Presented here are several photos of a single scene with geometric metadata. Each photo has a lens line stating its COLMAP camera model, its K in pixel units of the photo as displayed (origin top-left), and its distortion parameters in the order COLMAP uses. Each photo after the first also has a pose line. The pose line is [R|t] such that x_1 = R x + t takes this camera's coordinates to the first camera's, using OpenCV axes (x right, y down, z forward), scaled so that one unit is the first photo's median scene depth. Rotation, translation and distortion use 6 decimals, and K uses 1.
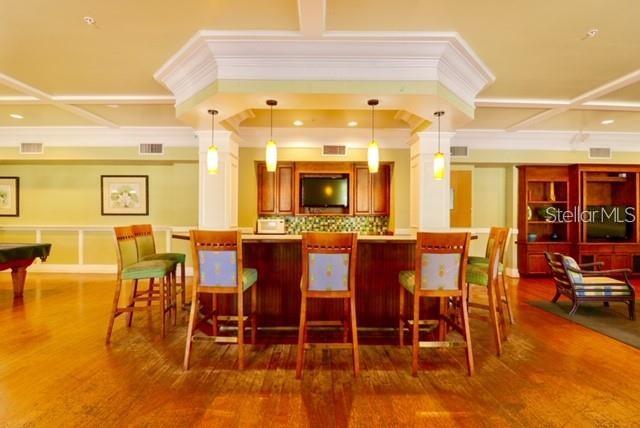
lens RADIAL K [[297.1, 0, 320.5], [0, 297.1, 211.9], [0, 0, 1]] dist [-0.010910, -0.002015]
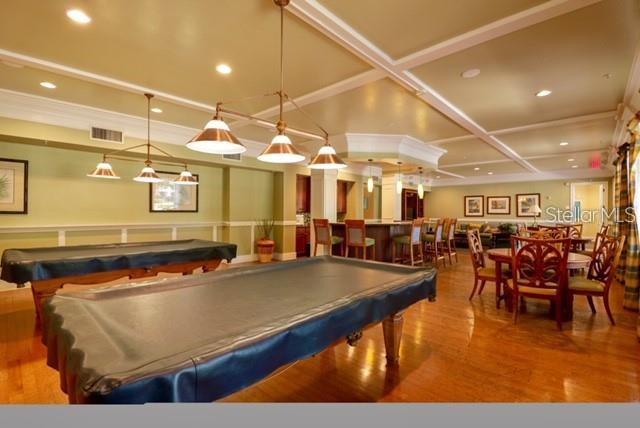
lens RADIAL K [[297.1, 0, 315.7], [0, 297.1, 214.9], [0, 0, 1]] dist [-0.010910, -0.002015]
pose [[0.701814, -0.005949, 0.712336, -1.048041], [-0.005954, 0.999881, 0.014216, 0.002915], [-0.712336, -0.014218, 0.701695, -0.056101]]
